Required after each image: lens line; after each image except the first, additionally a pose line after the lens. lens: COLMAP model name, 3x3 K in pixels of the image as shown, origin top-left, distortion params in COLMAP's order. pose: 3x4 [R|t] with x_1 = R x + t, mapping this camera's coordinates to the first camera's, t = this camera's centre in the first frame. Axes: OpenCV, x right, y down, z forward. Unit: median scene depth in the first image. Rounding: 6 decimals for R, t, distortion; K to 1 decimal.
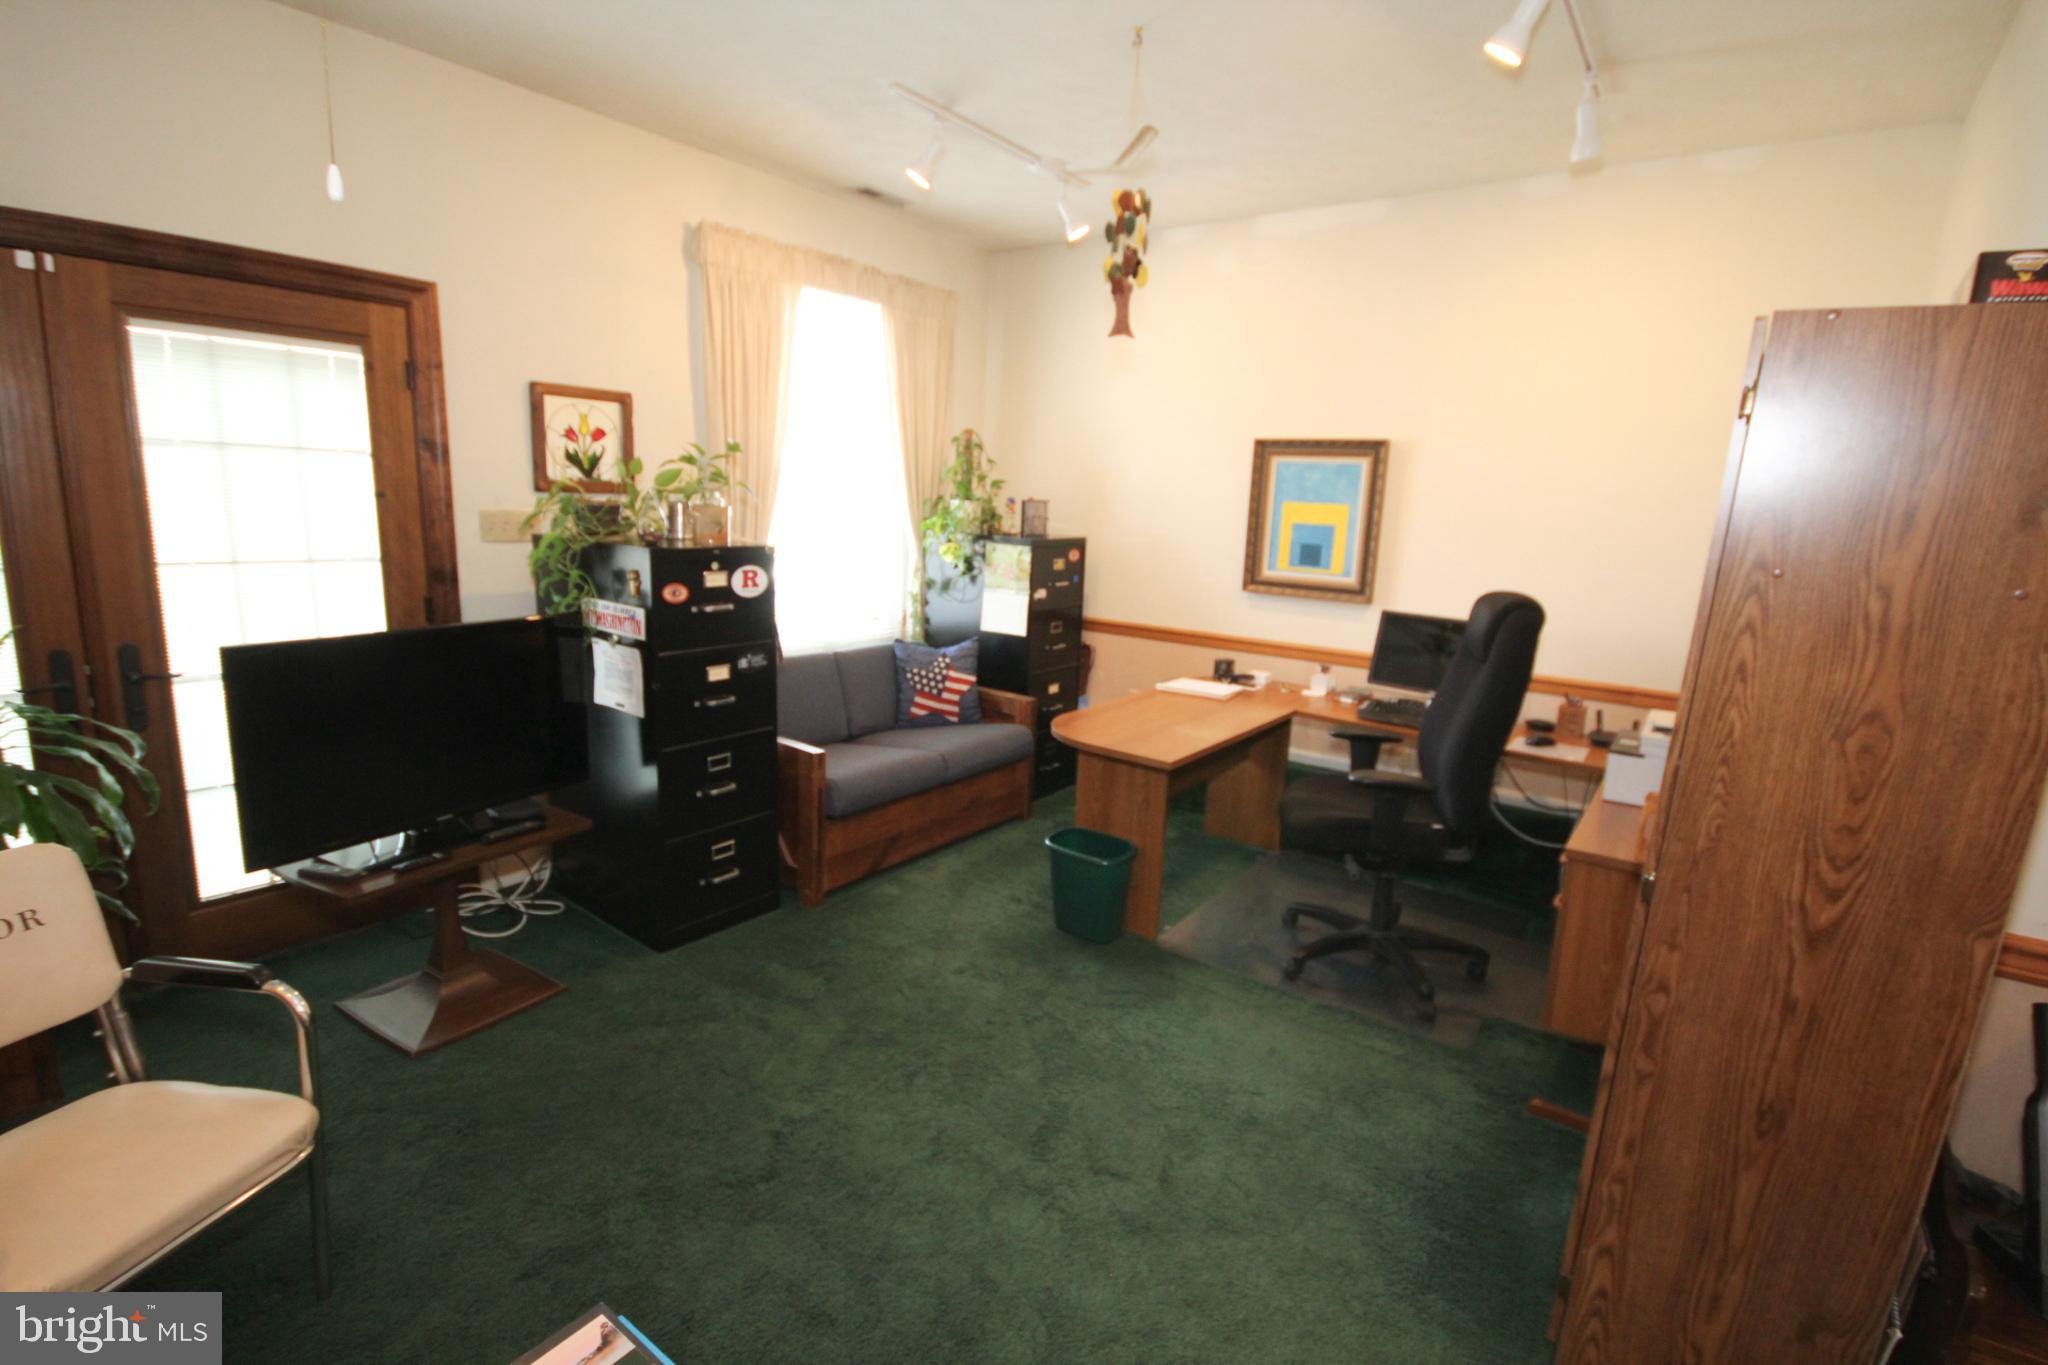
lens RADIAL K [[938.9, 0, 1035.9], [0, 938.9, 675.7], [0, 0, 1]] dist [-0.005909, -0.000563]
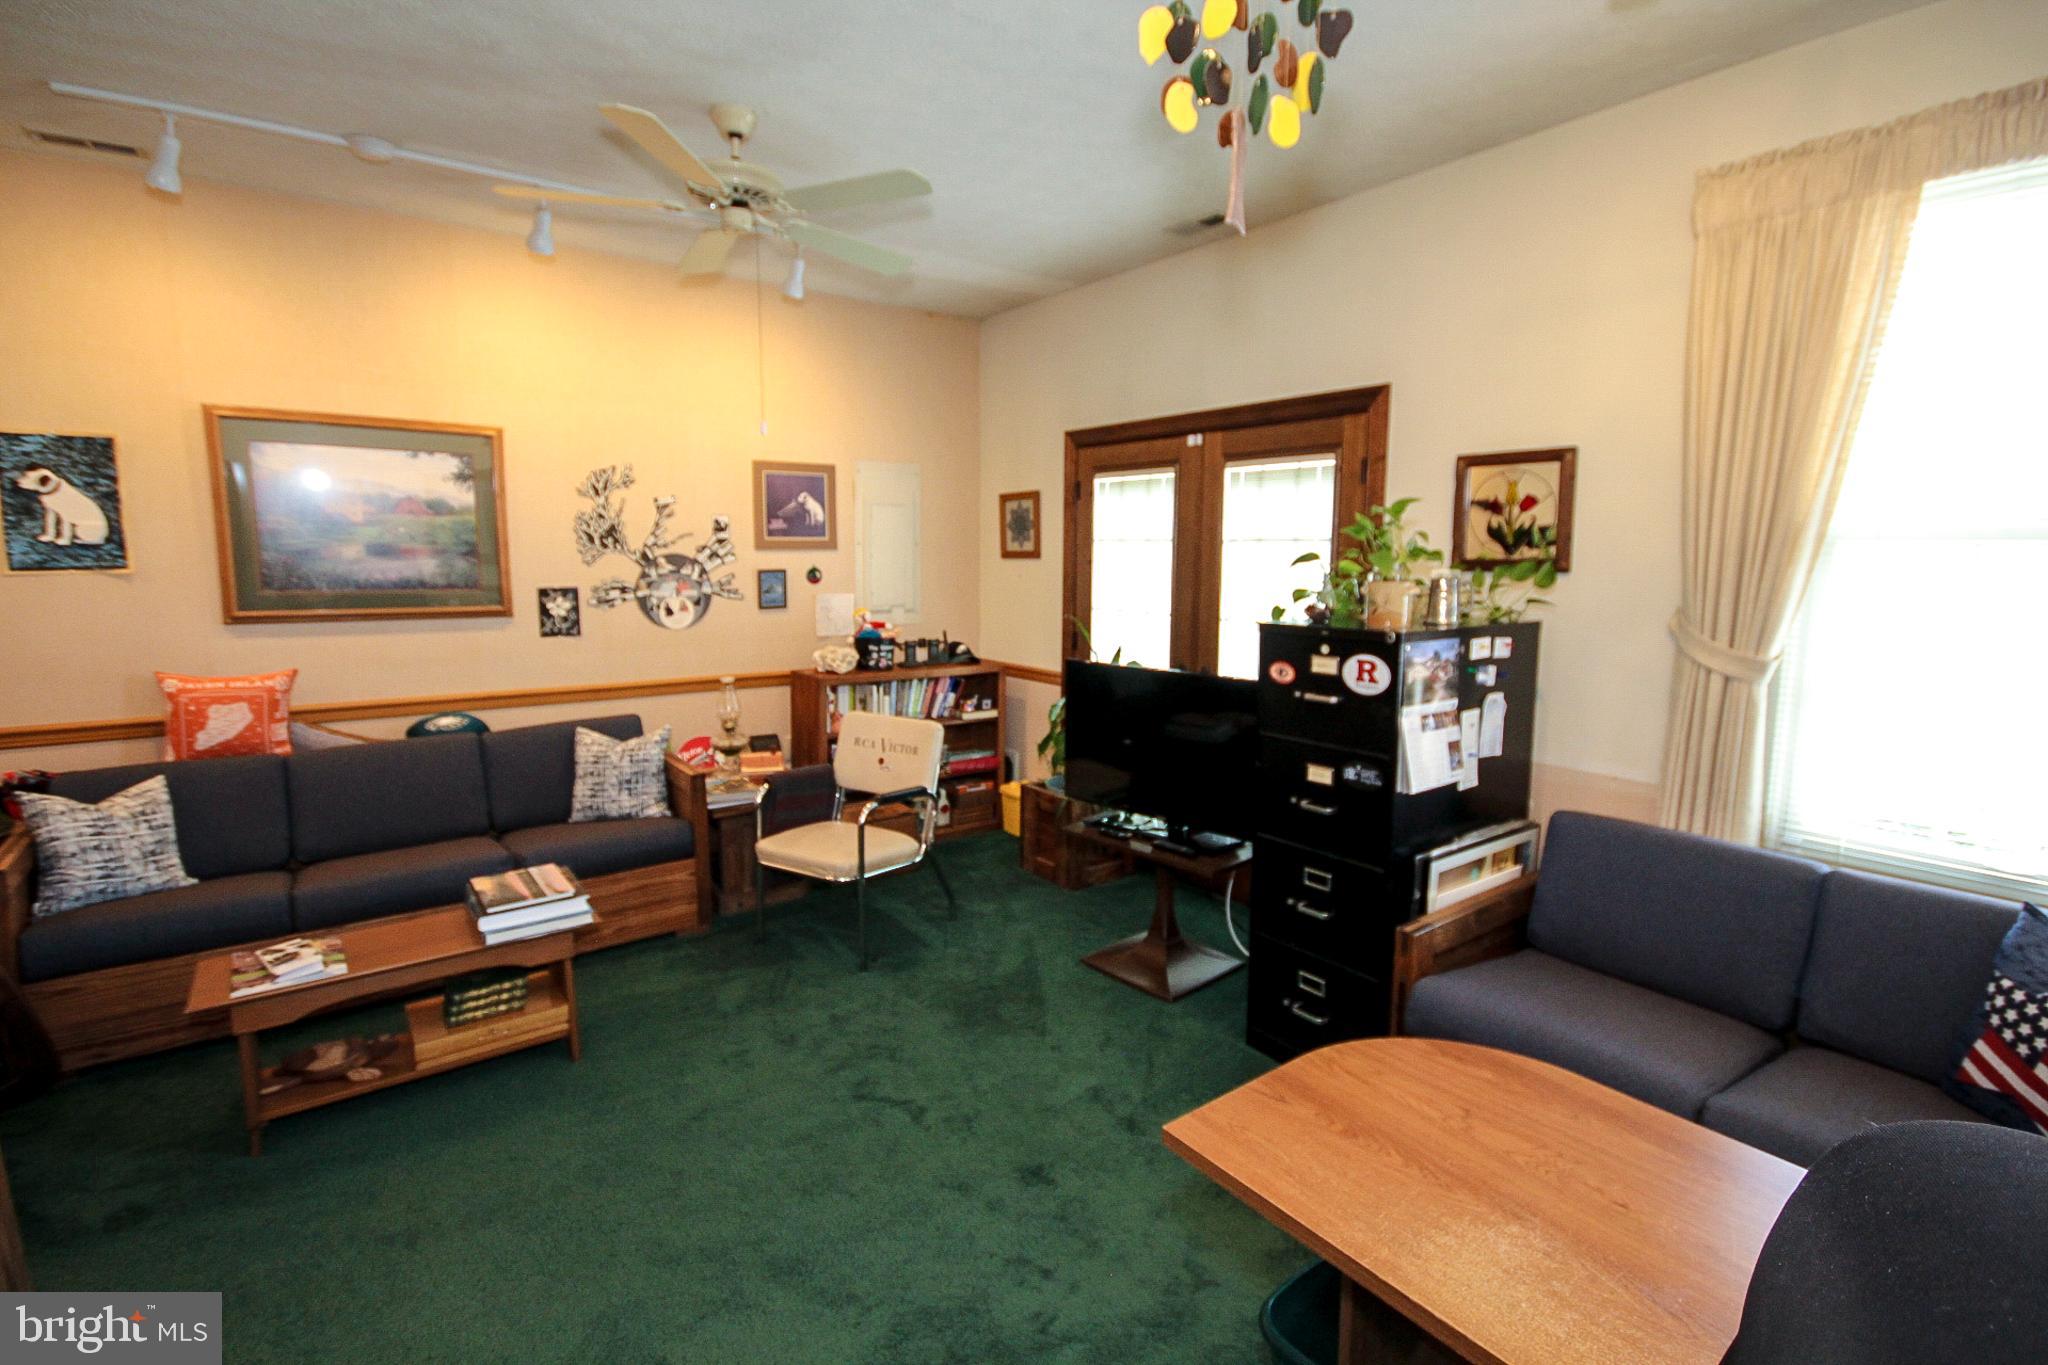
lens RADIAL K [[938.9, 0, 1035.9], [0, 938.9, 675.7], [0, 0, 1]] dist [-0.005909, -0.000563]
pose [[-0.278118, 0.085128, -0.956767, 0.535074], [-0.197901, 0.969617, 0.143798, -0.159382], [0.939939, 0.229338, -0.252821, 0.943096]]
